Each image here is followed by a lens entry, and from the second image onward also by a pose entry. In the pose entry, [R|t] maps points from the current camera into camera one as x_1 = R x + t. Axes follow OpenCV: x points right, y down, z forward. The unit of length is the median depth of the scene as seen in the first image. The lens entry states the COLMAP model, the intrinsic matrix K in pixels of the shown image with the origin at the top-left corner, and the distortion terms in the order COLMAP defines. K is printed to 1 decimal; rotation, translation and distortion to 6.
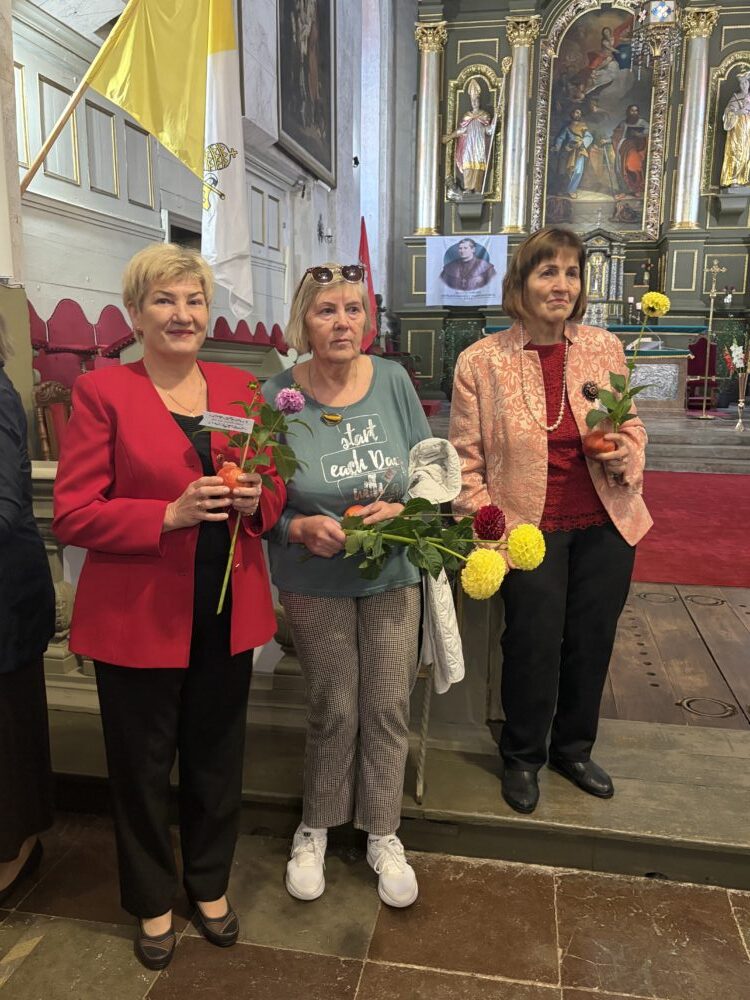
lens RADIAL K [[856.1, 0, 375.0], [0, 856.1, 500.0], [0, 0, 1]] dist [0.021889, 0.002237]
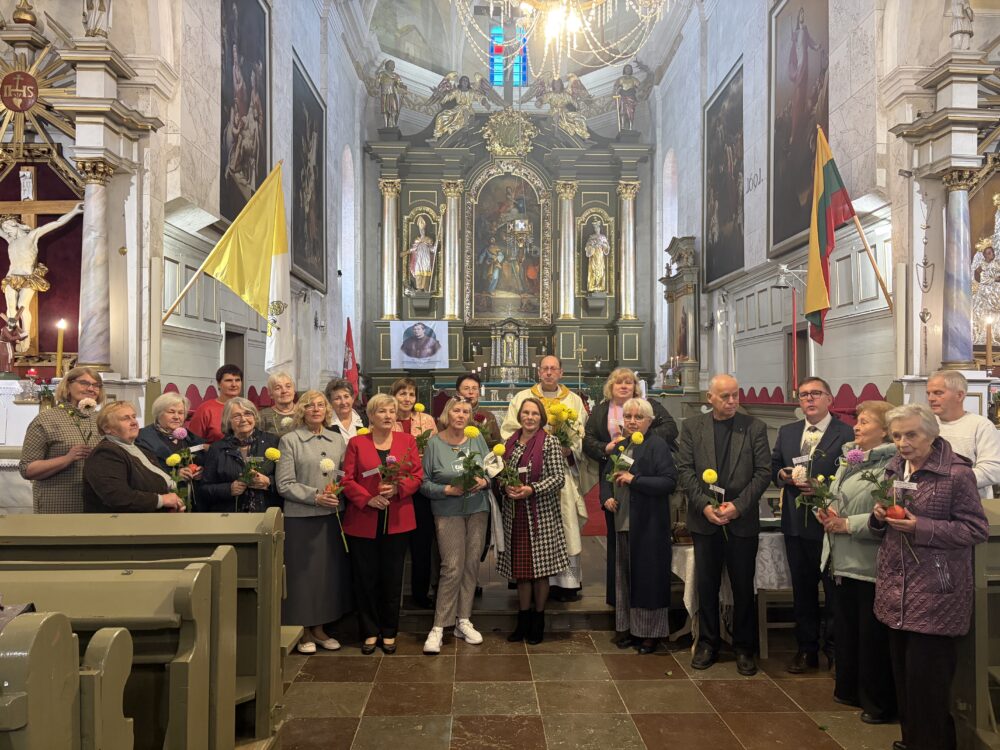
lens RADIAL K [[755.8, 0, 516.9], [0, 755.8, 378.3], [0, 0, 1]] dist [0.094634, -0.403695]
pose [[0.974059, -0.007653, 0.226164, -0.018755], [0.050338, 0.981715, -0.183582, 0.020891], [-0.220624, 0.190204, 0.956634, -0.205809]]
